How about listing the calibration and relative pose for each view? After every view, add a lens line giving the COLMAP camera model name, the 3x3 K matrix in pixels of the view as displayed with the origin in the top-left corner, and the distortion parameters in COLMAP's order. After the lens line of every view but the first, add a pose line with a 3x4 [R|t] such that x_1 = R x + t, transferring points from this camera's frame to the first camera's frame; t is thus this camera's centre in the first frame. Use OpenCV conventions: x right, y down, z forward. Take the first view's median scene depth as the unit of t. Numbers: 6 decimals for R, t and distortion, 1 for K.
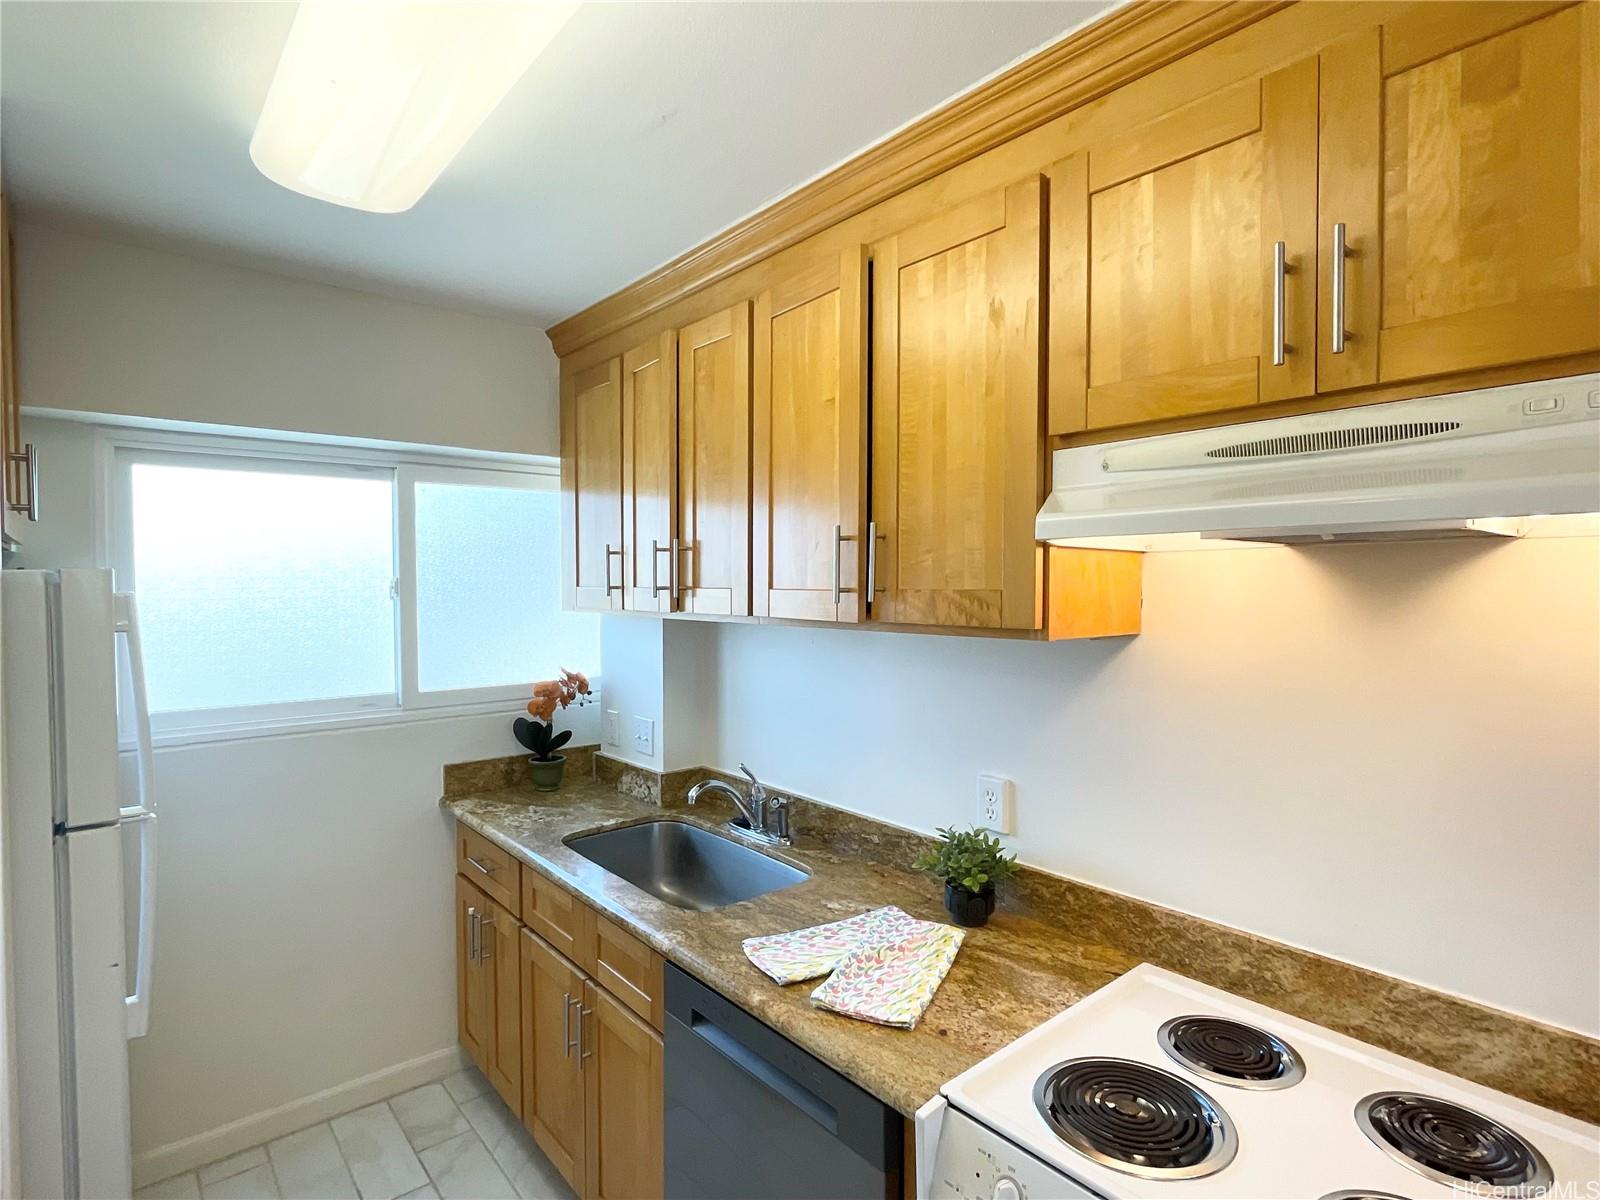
lens RADIAL K [[828.7, 0, 791.8], [0, 828.7, 600.8], [0, 0, 1]] dist [-0.001104, 0.000253]
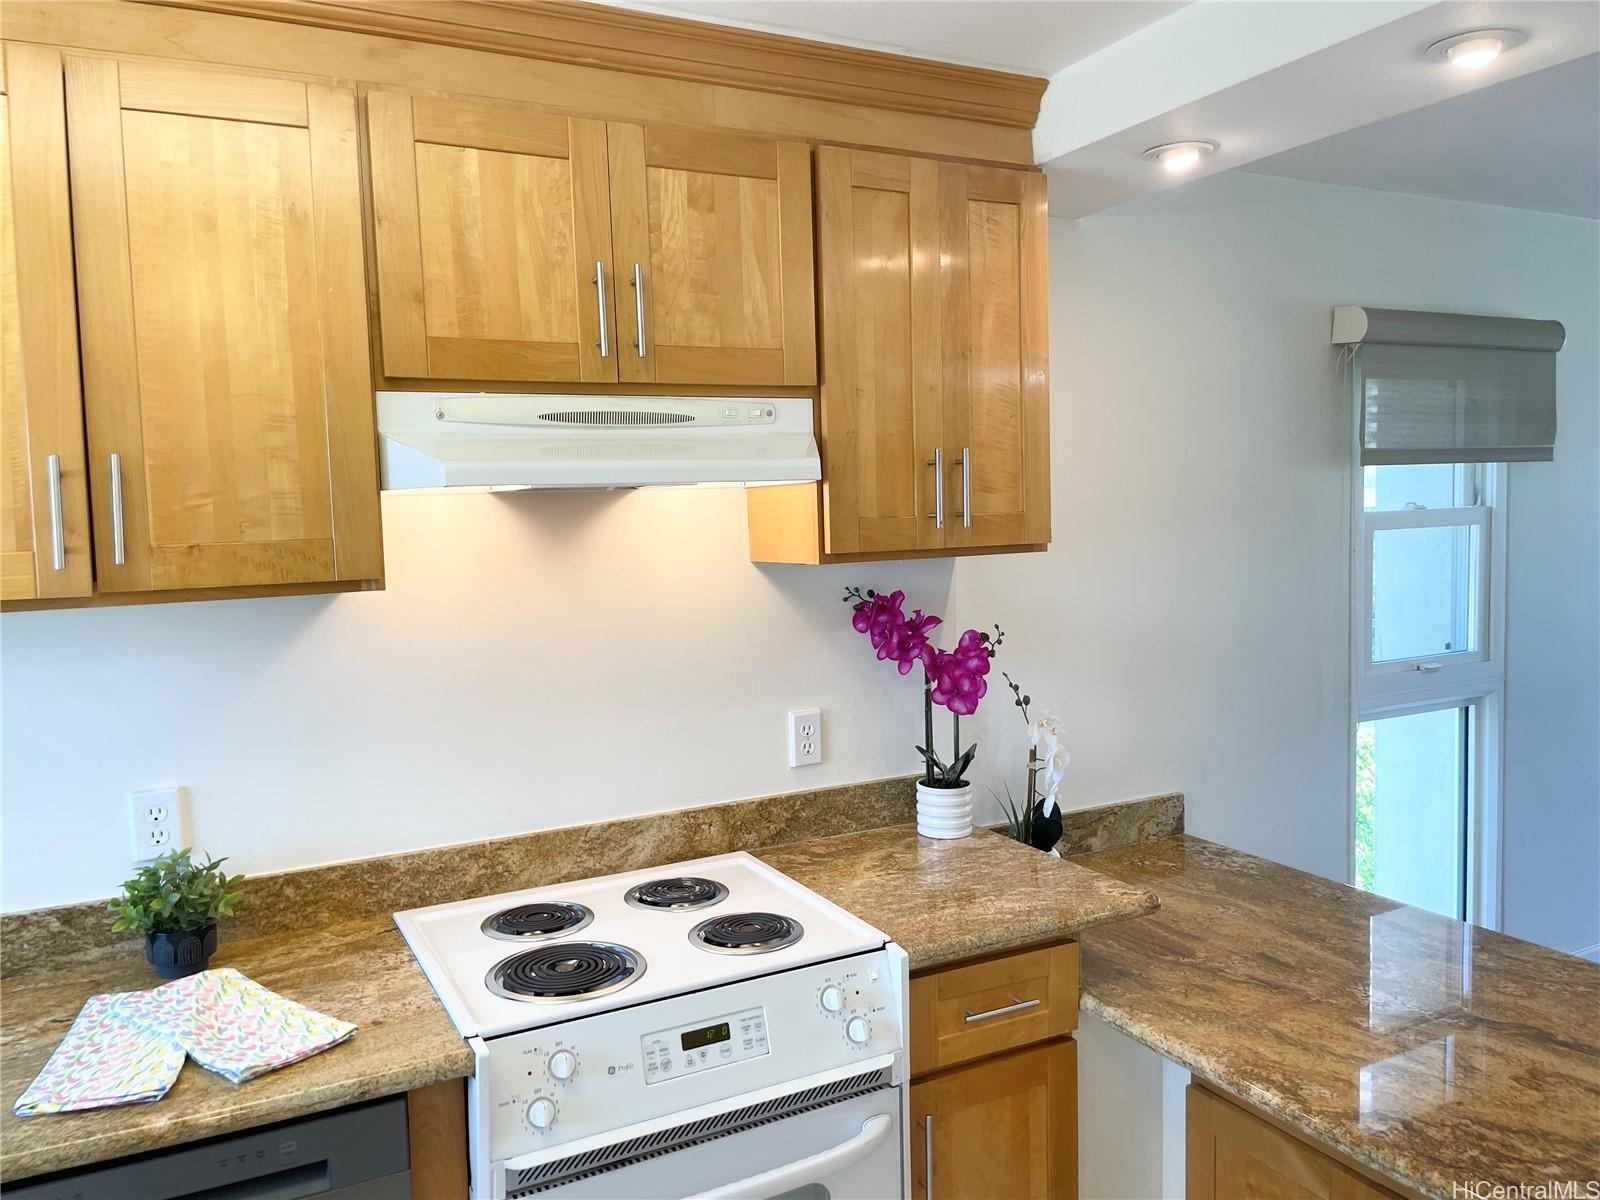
lens RADIAL K [[1208.6, 0, 800.0], [0, 1208.6, 600.0], [0, 0, 1]] dist [0.075542, -0.093958]
pose [[0.205686, -0.081054, 0.975256, -0.821587], [0.046253, 0.996256, 0.073044, -0.018090], [-0.977524, 0.030085, 0.208665, 0.202059]]
